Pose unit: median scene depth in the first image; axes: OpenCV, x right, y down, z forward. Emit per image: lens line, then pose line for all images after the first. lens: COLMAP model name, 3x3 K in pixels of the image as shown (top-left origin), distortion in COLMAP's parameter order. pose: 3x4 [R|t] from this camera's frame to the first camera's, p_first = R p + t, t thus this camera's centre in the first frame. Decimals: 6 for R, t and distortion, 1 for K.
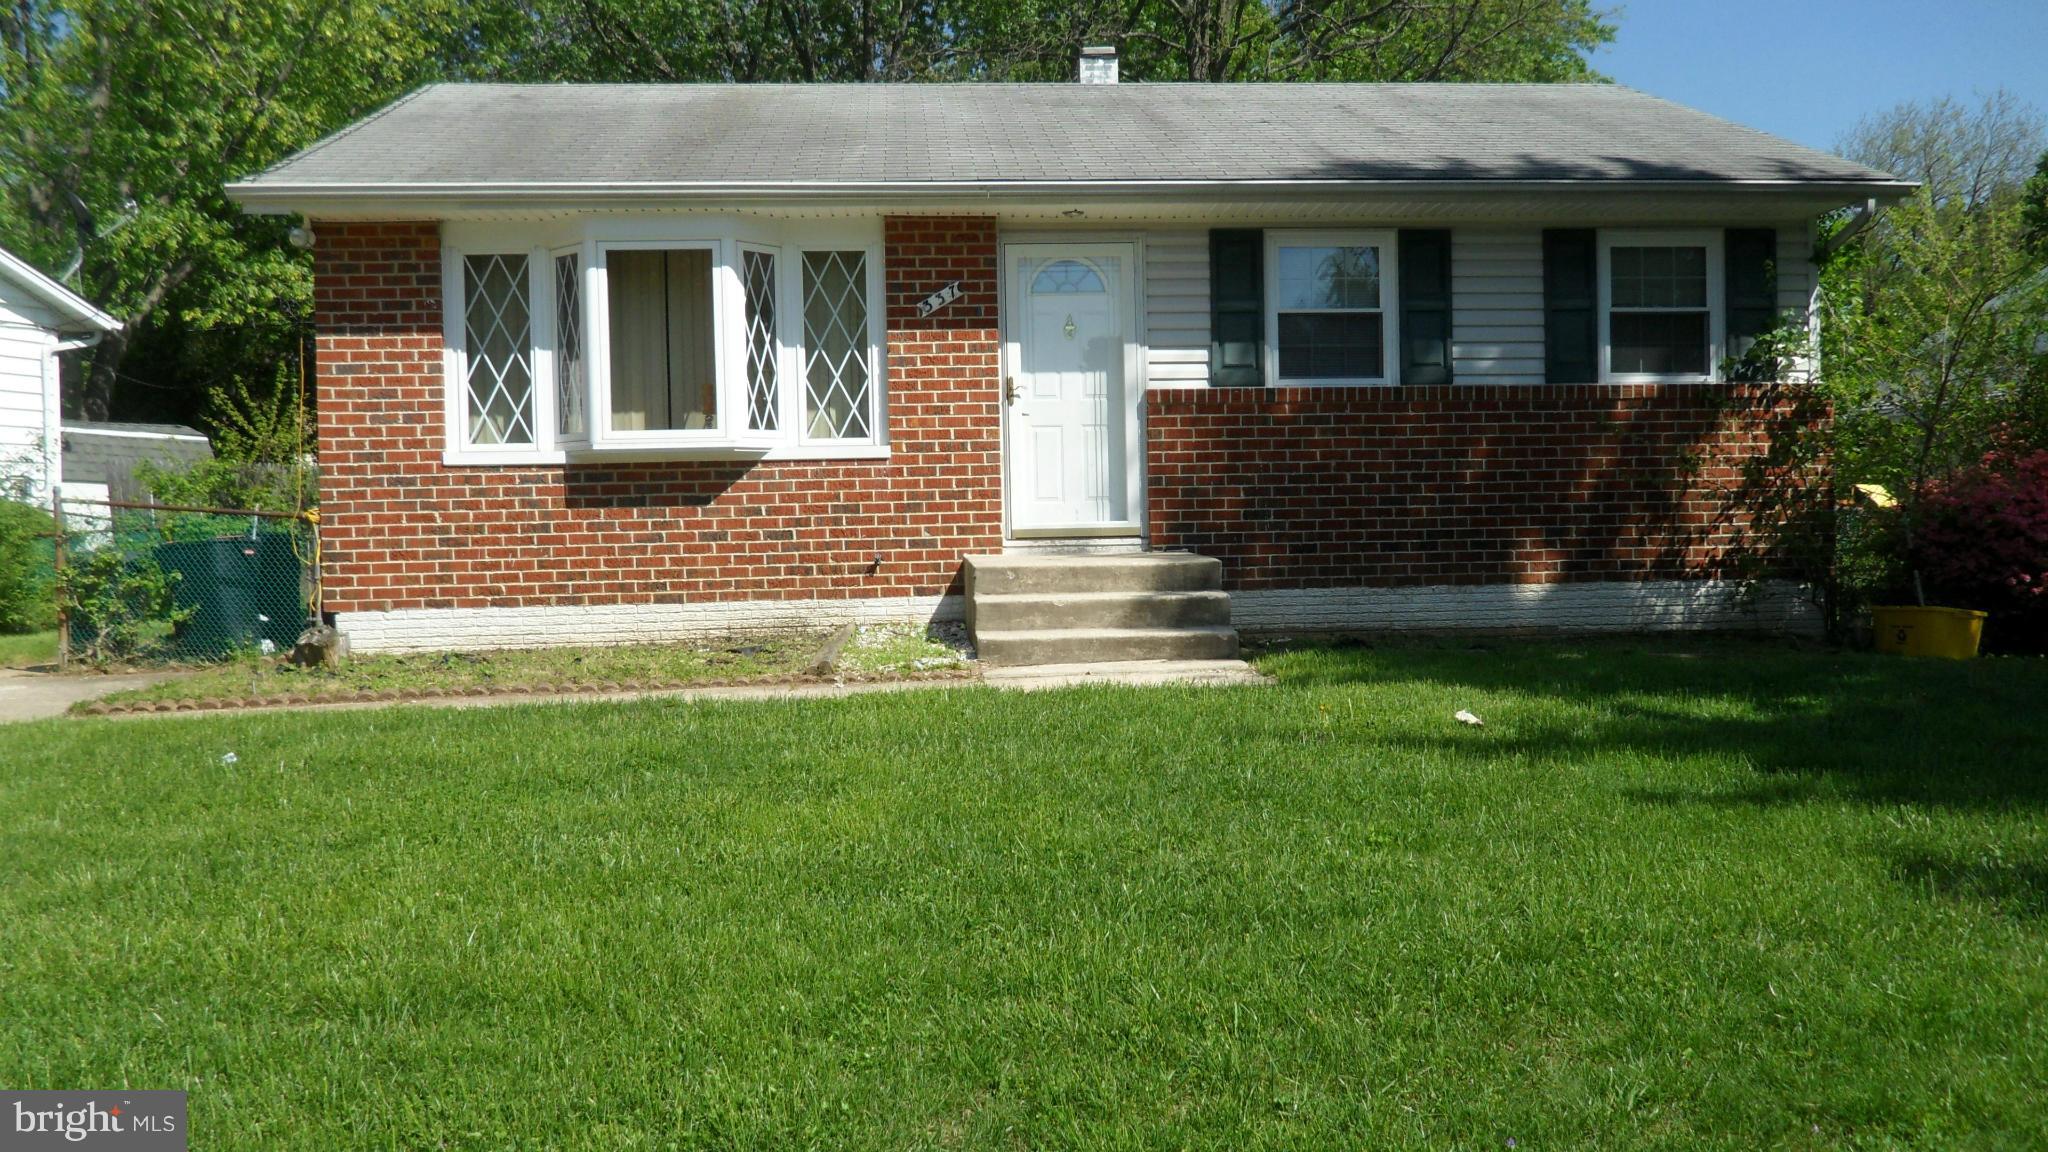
lens RADIAL K [[1653.6, 0, 1024.0], [0, 1653.6, 576.0], [0, 0, 1]] dist [0.007914, -0.061300]
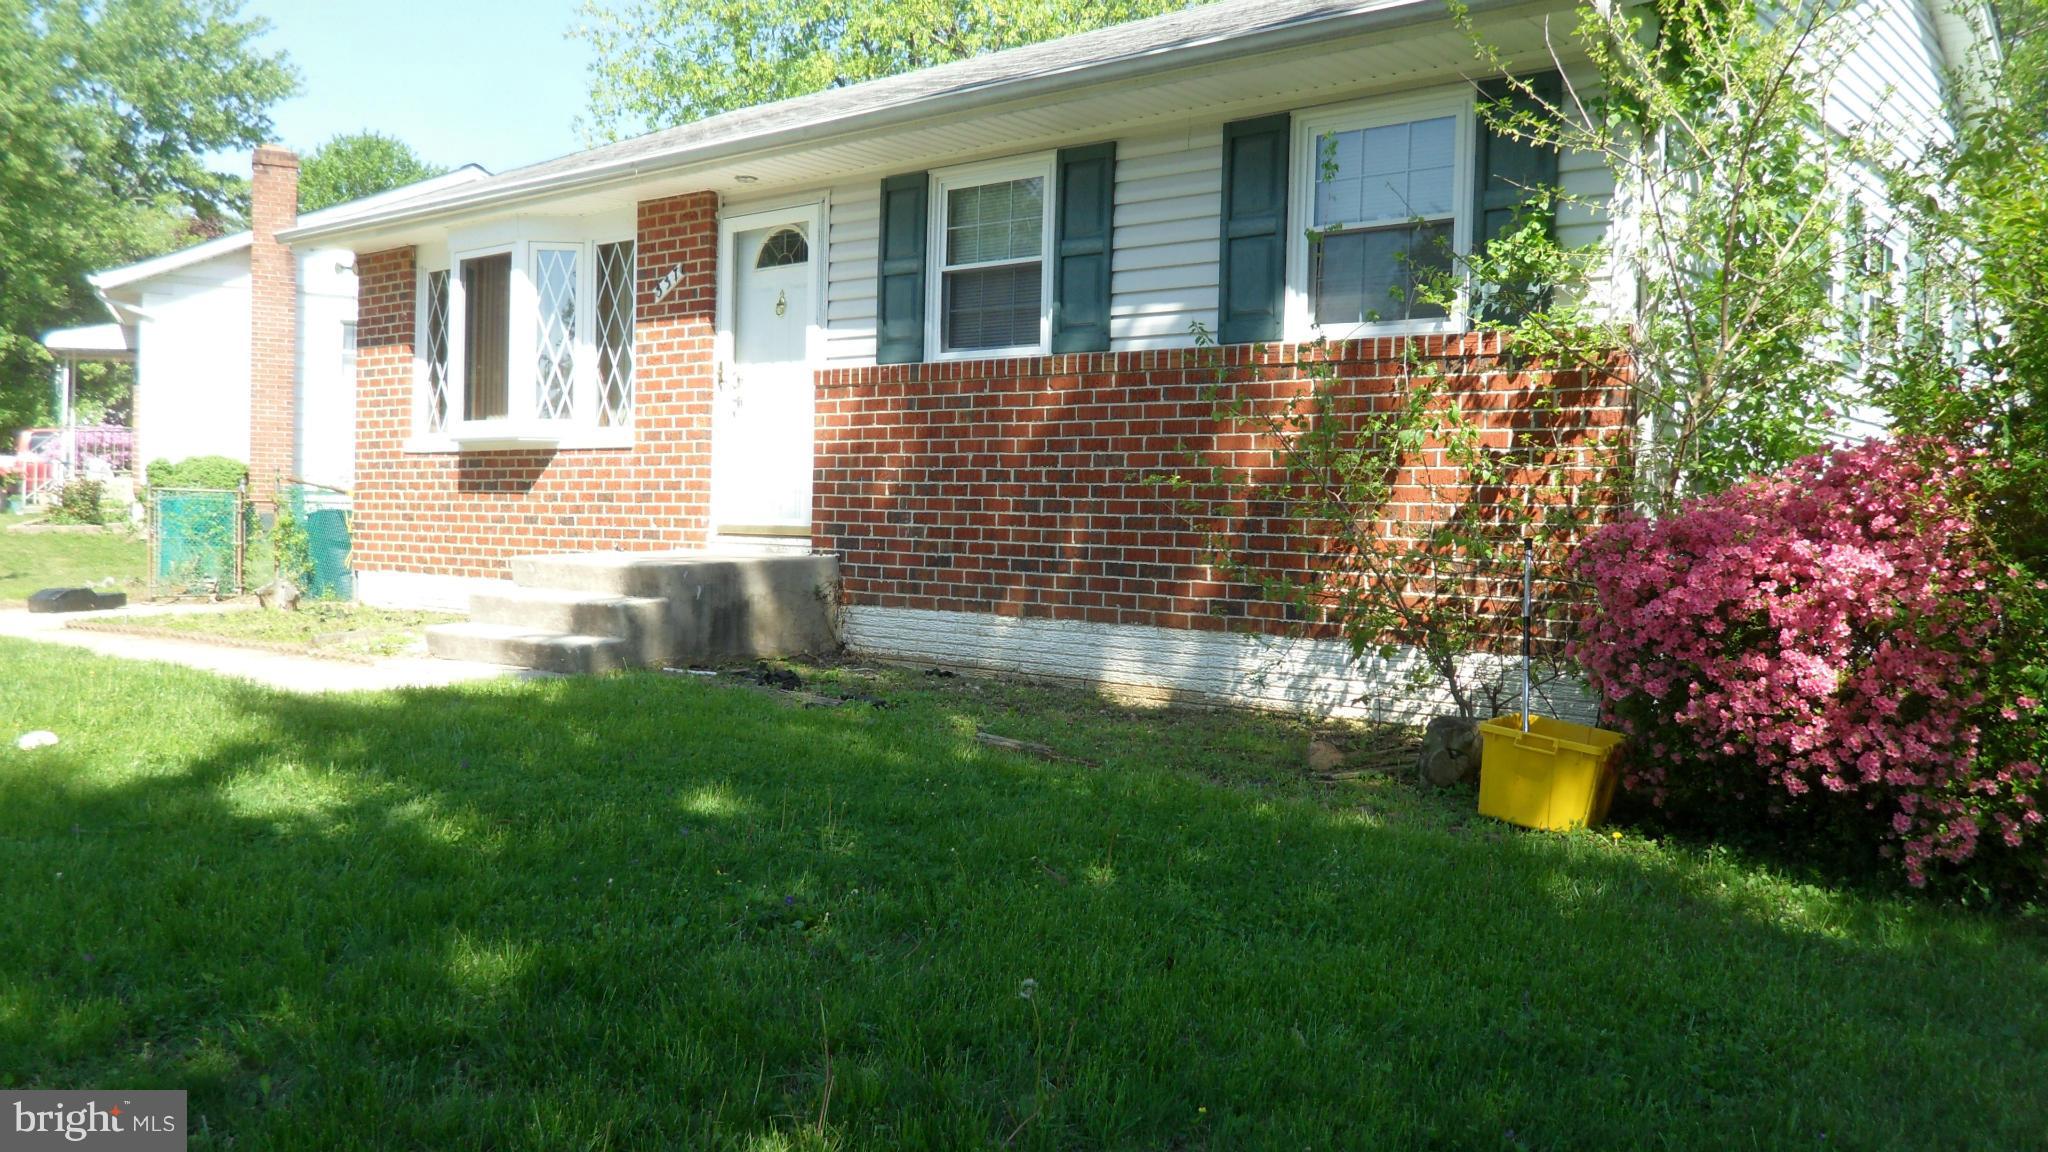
lens RADIAL K [[1641.9, 0, 1033.4], [0, 1641.9, 582.4], [0, 0, 1]] dist [-0.003140, -0.045736]
pose [[0.711884, 0.061736, -0.699578, 0.782575], [-0.054982, 0.997971, 0.032119, -0.035383], [0.700141, 0.015599, 0.713834, 0.468058]]
